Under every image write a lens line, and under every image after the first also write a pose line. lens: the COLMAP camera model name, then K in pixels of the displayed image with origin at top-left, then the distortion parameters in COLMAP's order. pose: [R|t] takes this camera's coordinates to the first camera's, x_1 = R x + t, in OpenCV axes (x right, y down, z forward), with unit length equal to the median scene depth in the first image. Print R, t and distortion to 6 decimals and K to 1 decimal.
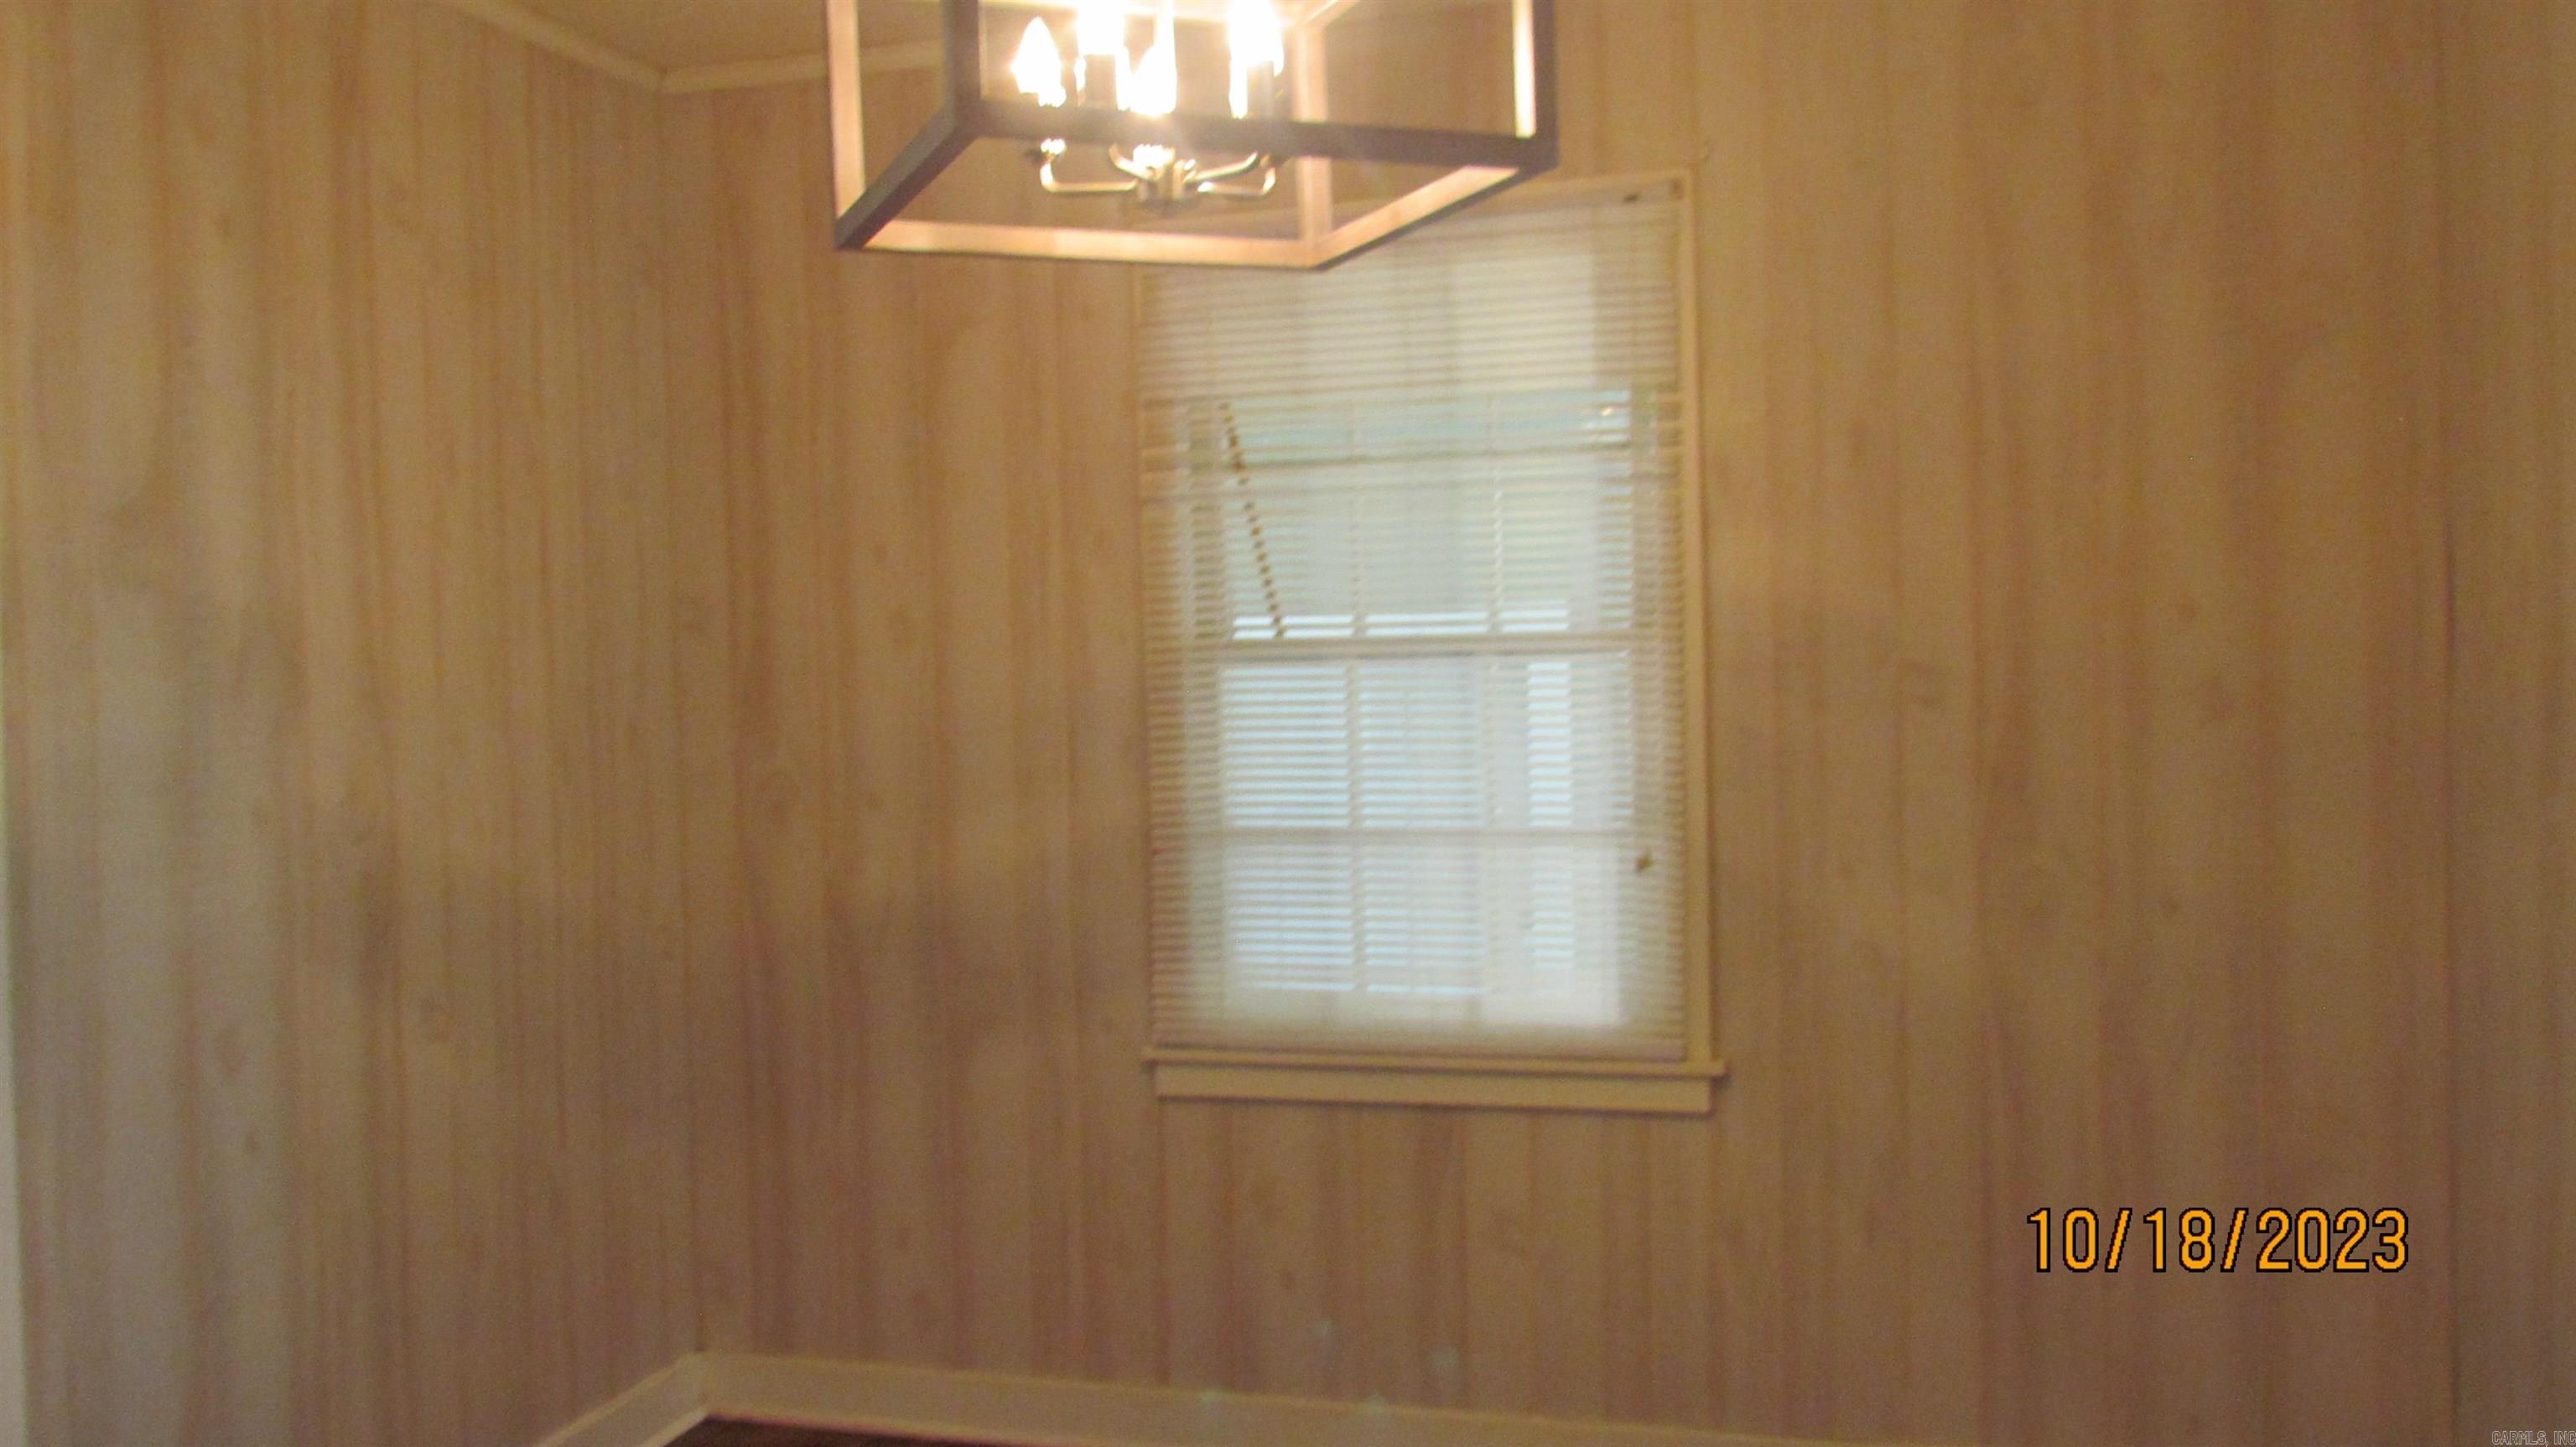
lens RADIAL K [[2104.3, 0, 1288.0], [0, 2104.3, 723.5], [0, 0, 1]] dist [-0.006869, -0.002036]
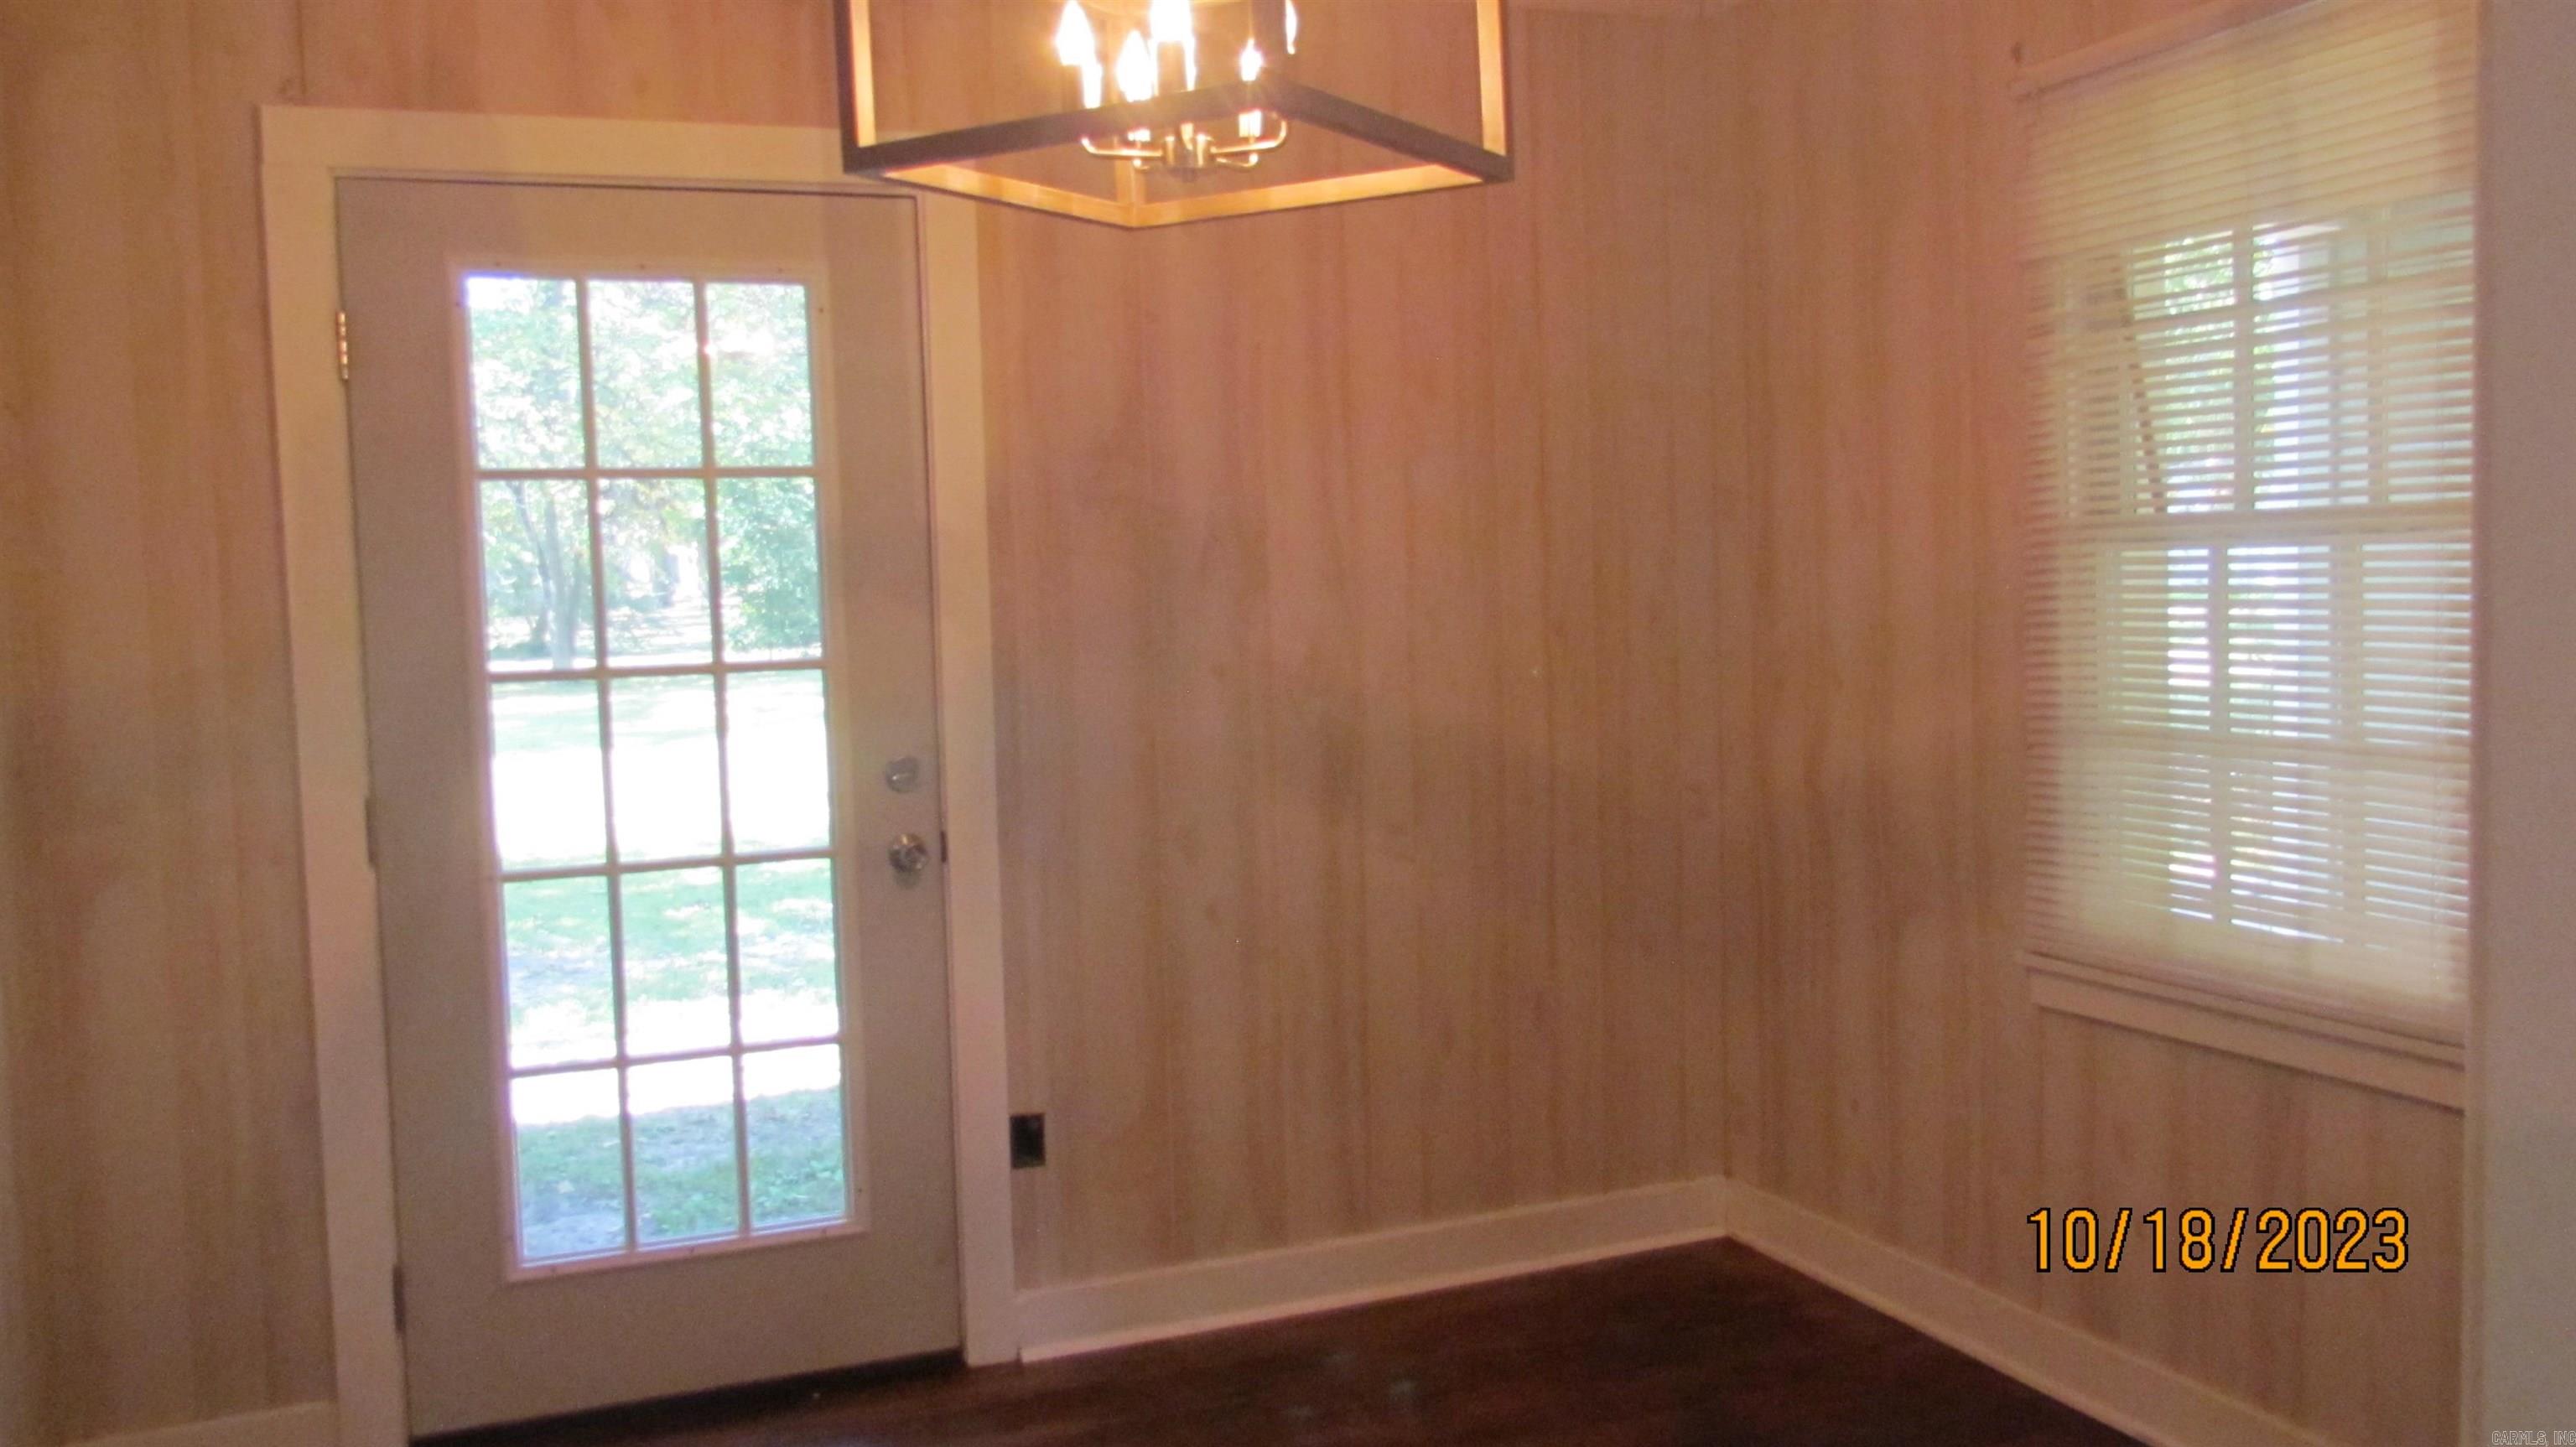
lens RADIAL K [[2148.1, 0, 1288.0], [0, 2148.1, 723.5], [0, 0, 1]] dist [-0.007656, -0.007051]
pose [[0.623401, 0.057387, -0.779793, 0.477559], [-0.007274, 0.997685, 0.067608, -0.011227], [0.781868, -0.036474, 0.622376, 0.147332]]
